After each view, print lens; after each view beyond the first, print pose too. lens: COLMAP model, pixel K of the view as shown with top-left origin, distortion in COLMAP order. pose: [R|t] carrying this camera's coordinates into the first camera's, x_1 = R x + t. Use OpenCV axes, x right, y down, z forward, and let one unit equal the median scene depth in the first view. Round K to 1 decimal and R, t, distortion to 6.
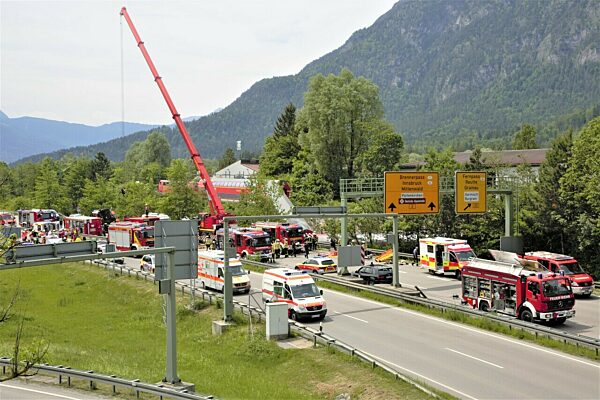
lens RADIAL K [[956.7, 0, 300.0], [0, 956.7, 200.0], [0, 0, 1]] dist [0.198379, 0.021244]
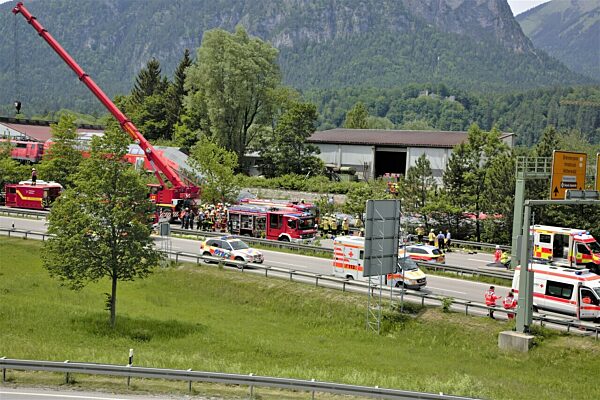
lens RADIAL K [[956.7, 0, 300.0], [0, 956.7, 200.0], [0, 0, 1]] dist [0.198379, 0.021244]
pose [[0.913266, 0.034759, 0.405878, -0.141508], [-0.046035, 0.998777, 0.018050, 0.003008], [-0.404754, -0.035169, 0.913749, 0.086989]]
